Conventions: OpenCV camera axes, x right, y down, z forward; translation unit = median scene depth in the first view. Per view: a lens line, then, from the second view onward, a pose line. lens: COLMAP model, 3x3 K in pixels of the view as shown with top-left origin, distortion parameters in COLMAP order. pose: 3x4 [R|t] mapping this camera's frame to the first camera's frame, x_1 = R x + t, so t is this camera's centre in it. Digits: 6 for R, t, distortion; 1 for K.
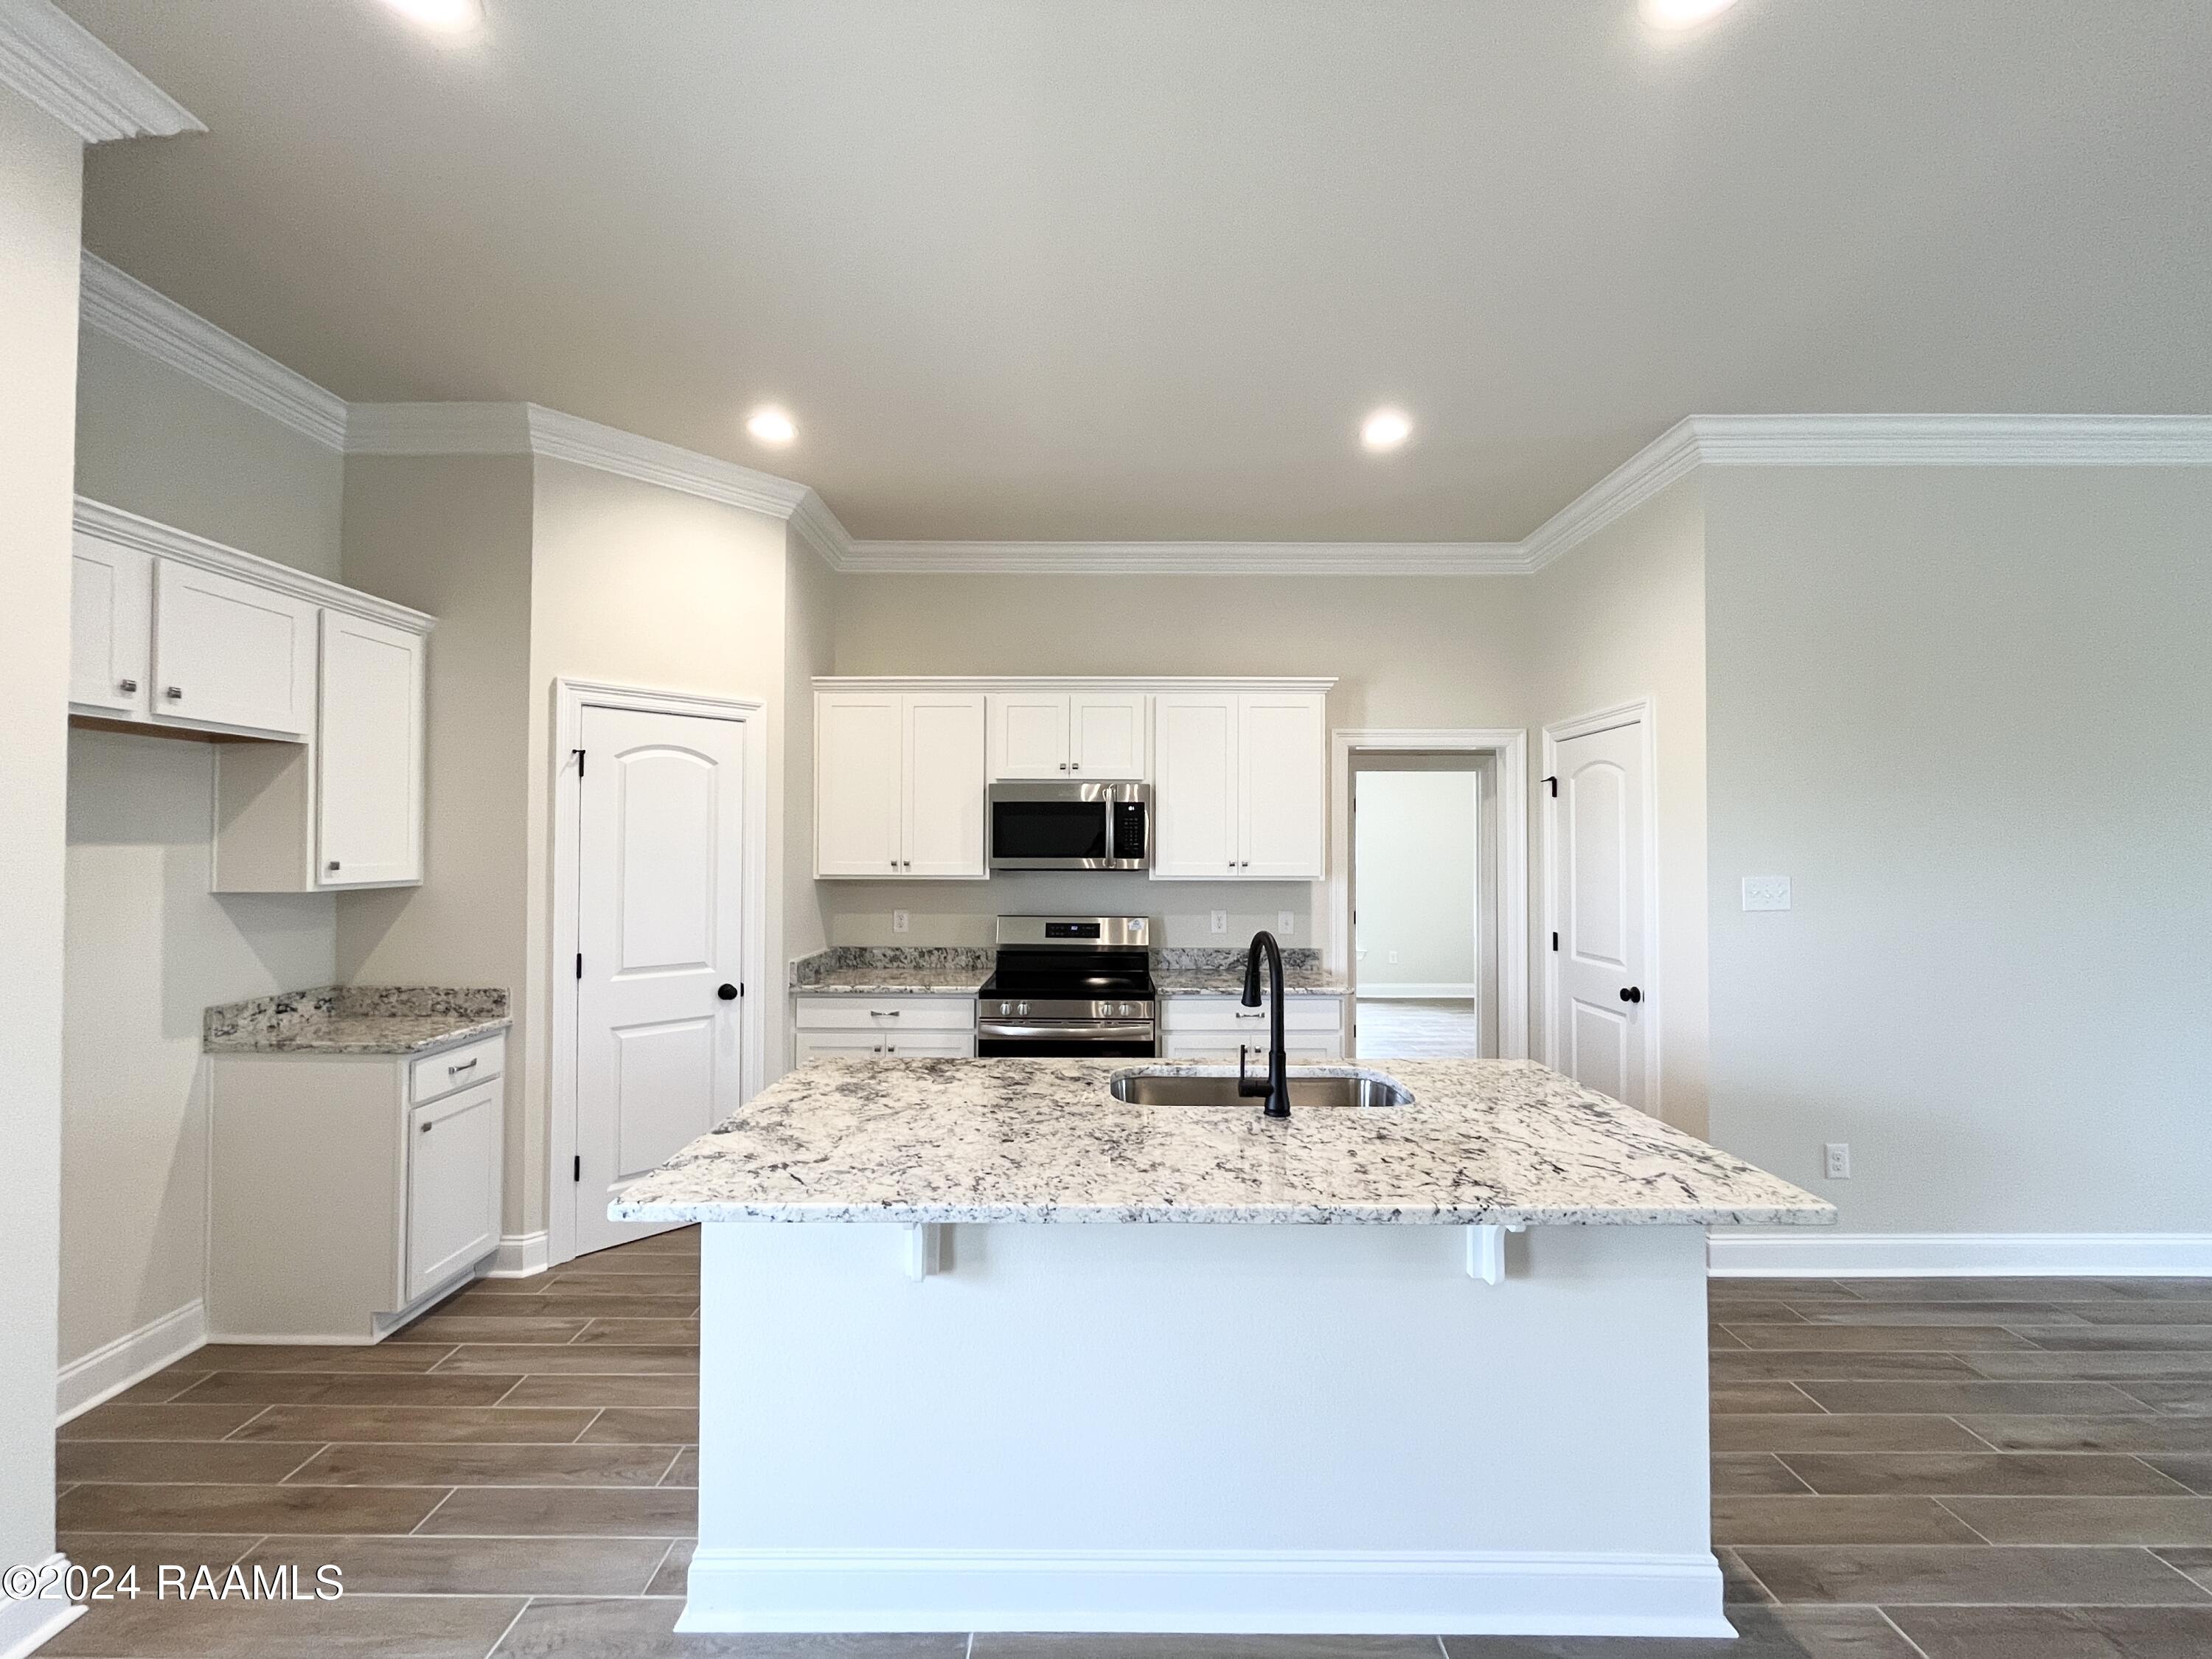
lens RADIAL K [[900.3, 0, 1099.6], [0, 900.3, 832.7], [0, 0, 1]] dist [-0.001541, -0.000484]
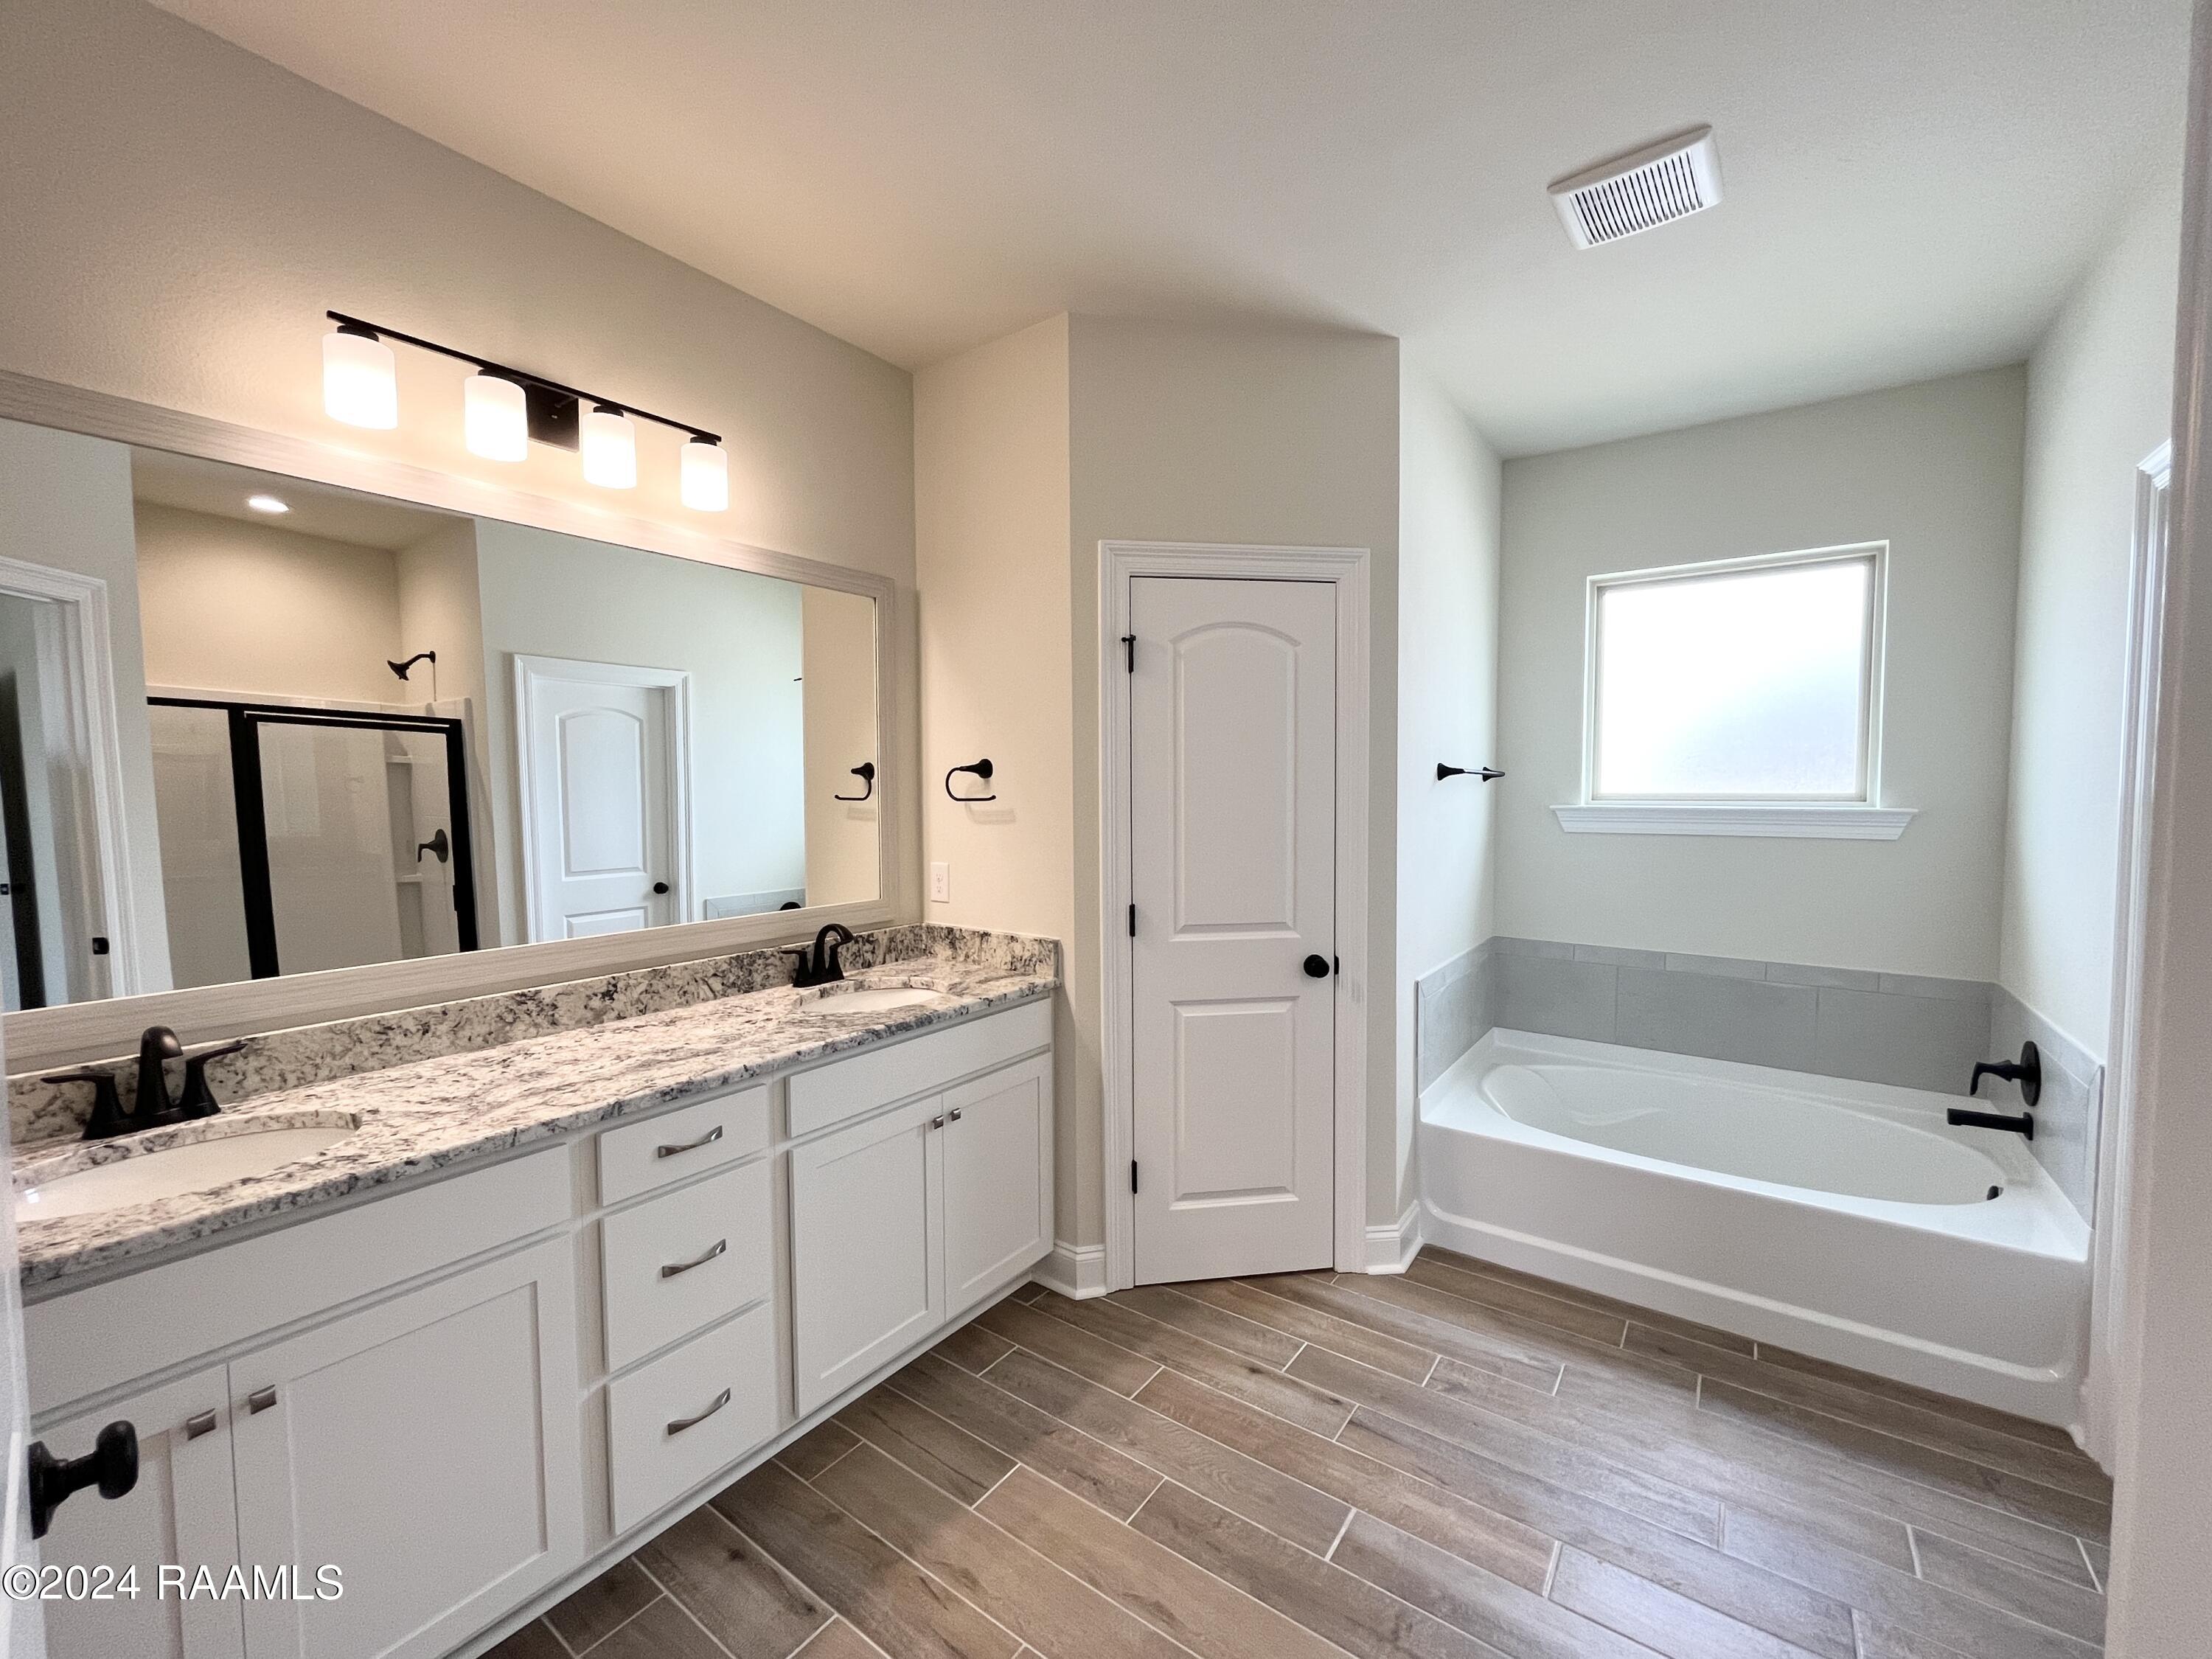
lens RADIAL K [[900.3, 0, 1108.6], [0, 900.3, 826.8], [0, 0, 1]] dist [-0.001541, -0.000484]
pose [[0.811910, 0.015606, -0.583574, -0.123129], [0.019987, 0.998313, 0.054504, 0.022891], [0.583440, -0.055917, 0.810229, 0.308960]]
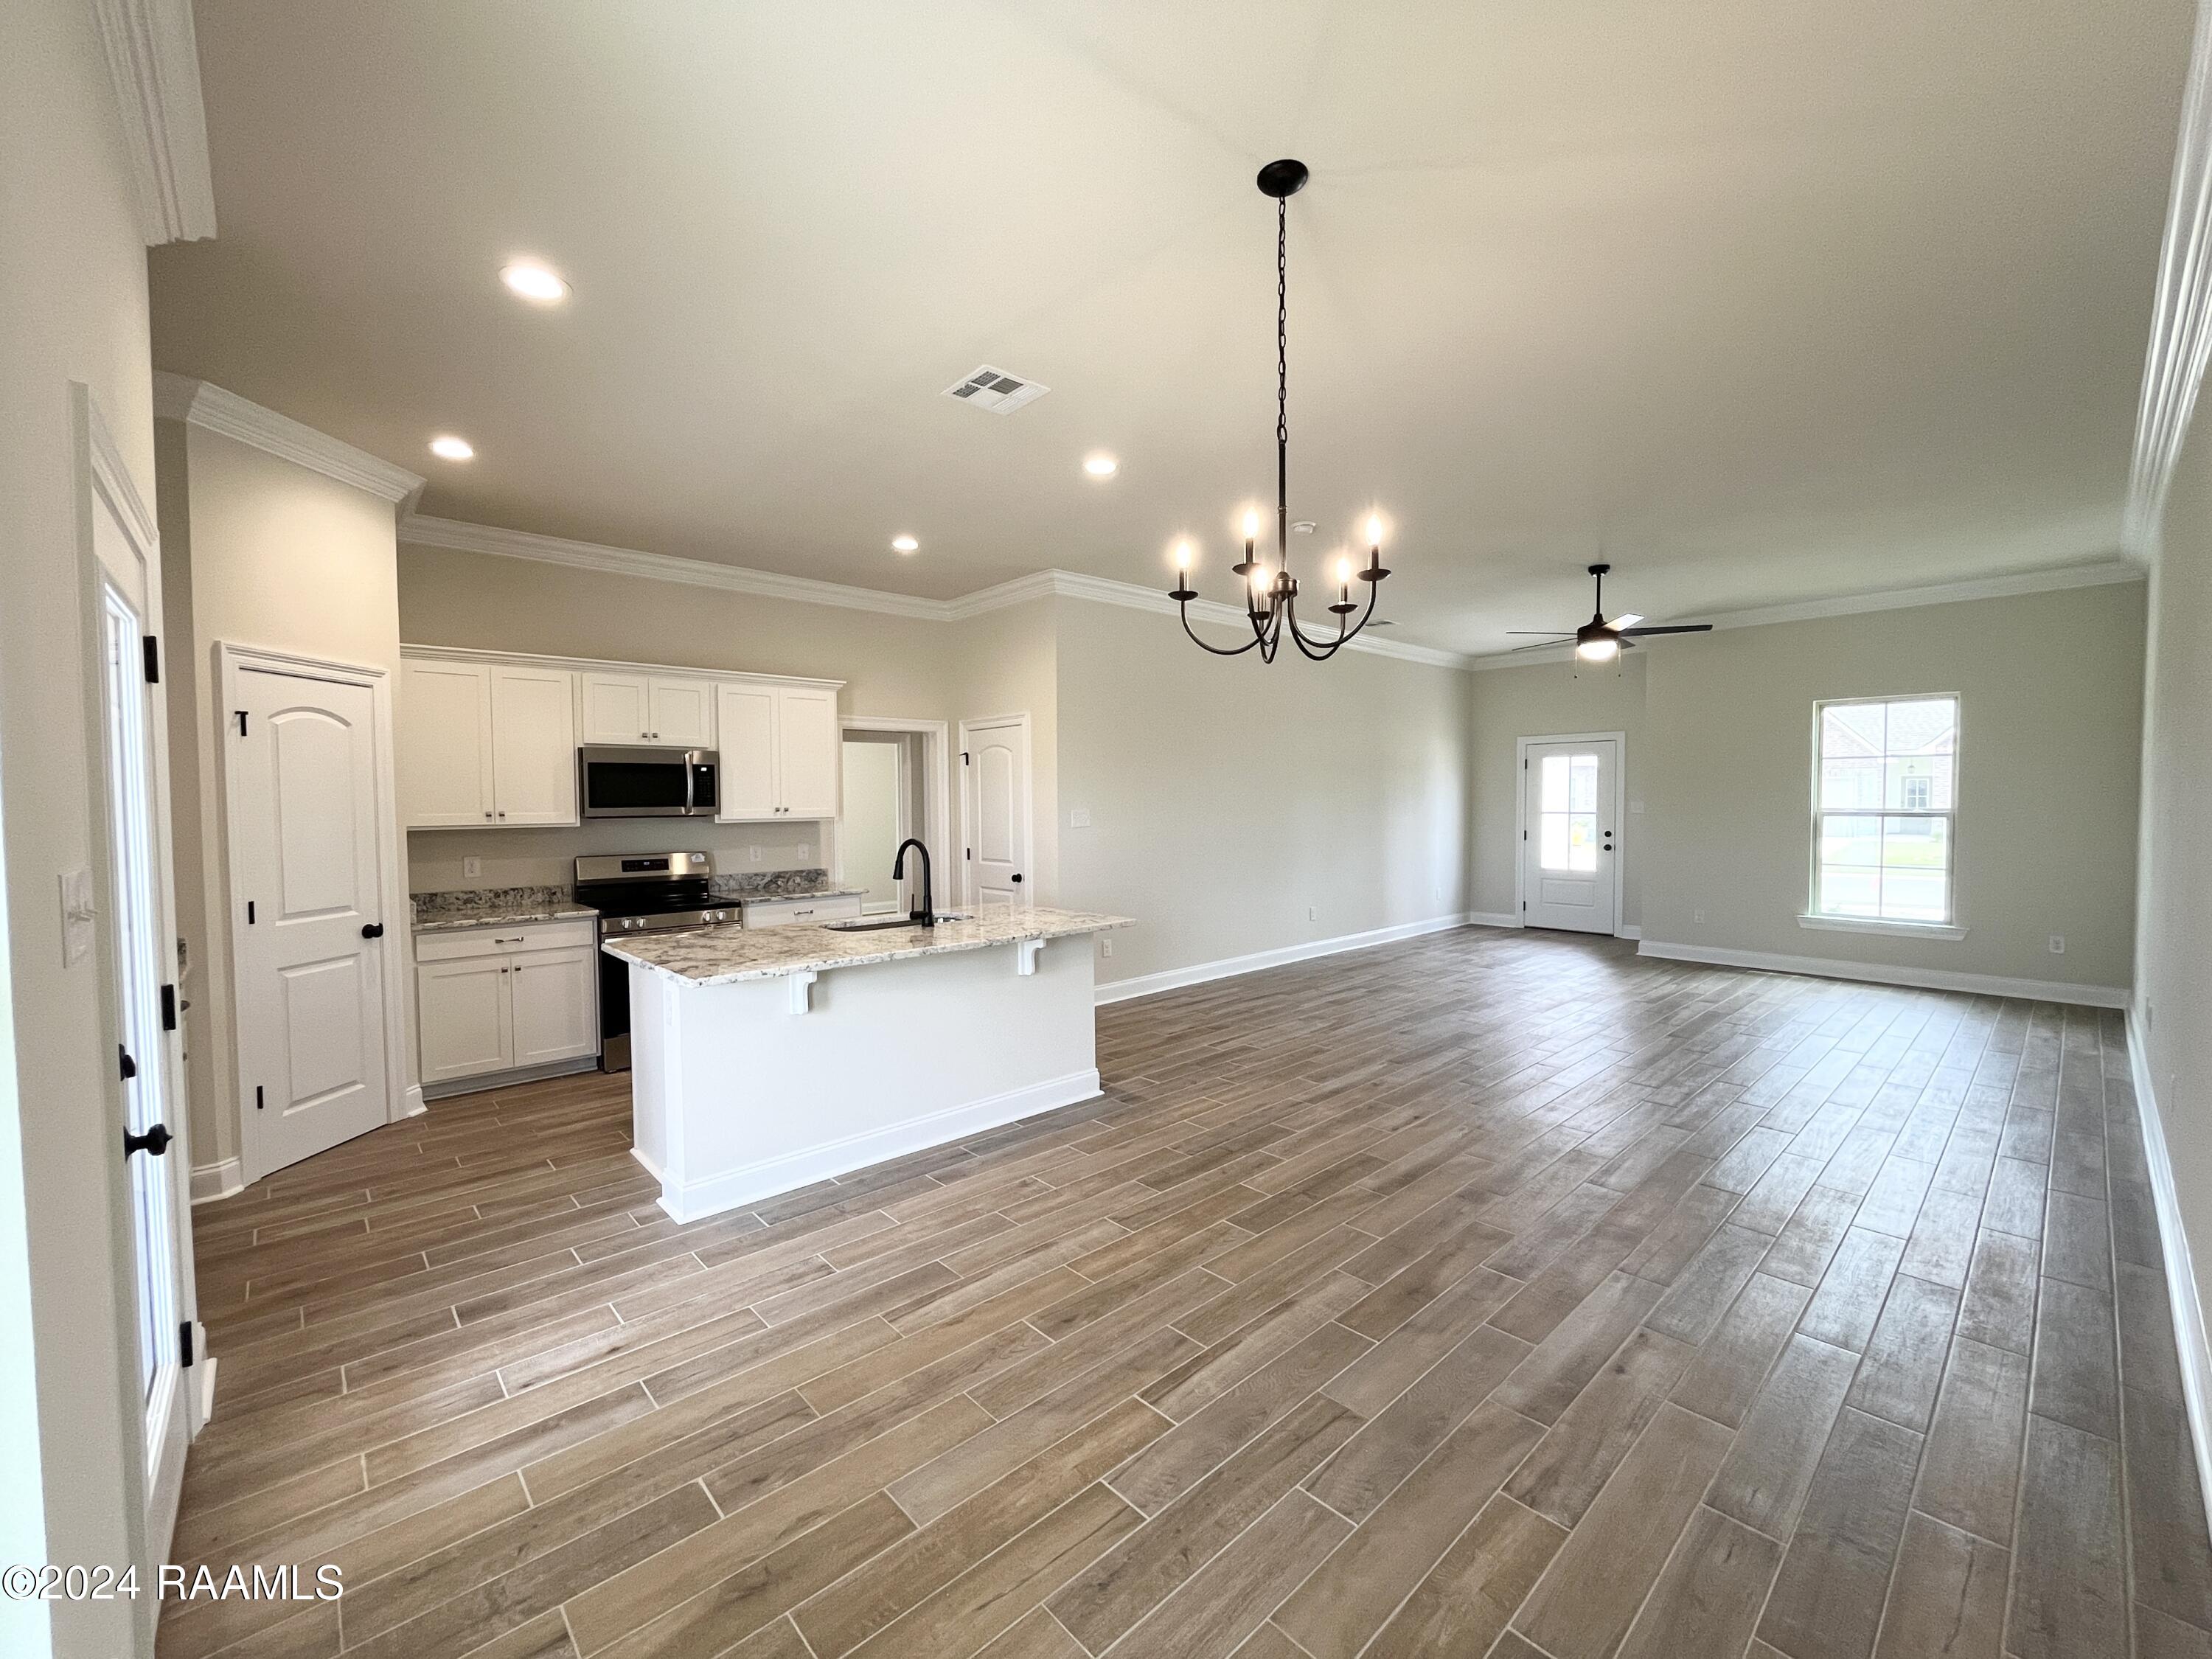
lens RADIAL K [[900.3, 0, 1100.7], [0, 900.3, 827.8], [0, 0, 1]] dist [-0.001541, -0.000484]
pose [[0.734417, -0.031197, 0.677981, -0.467433], [-0.001627, 0.998859, 0.047725, -0.005256], [-0.678696, -0.036153, 0.733529, -0.397232]]
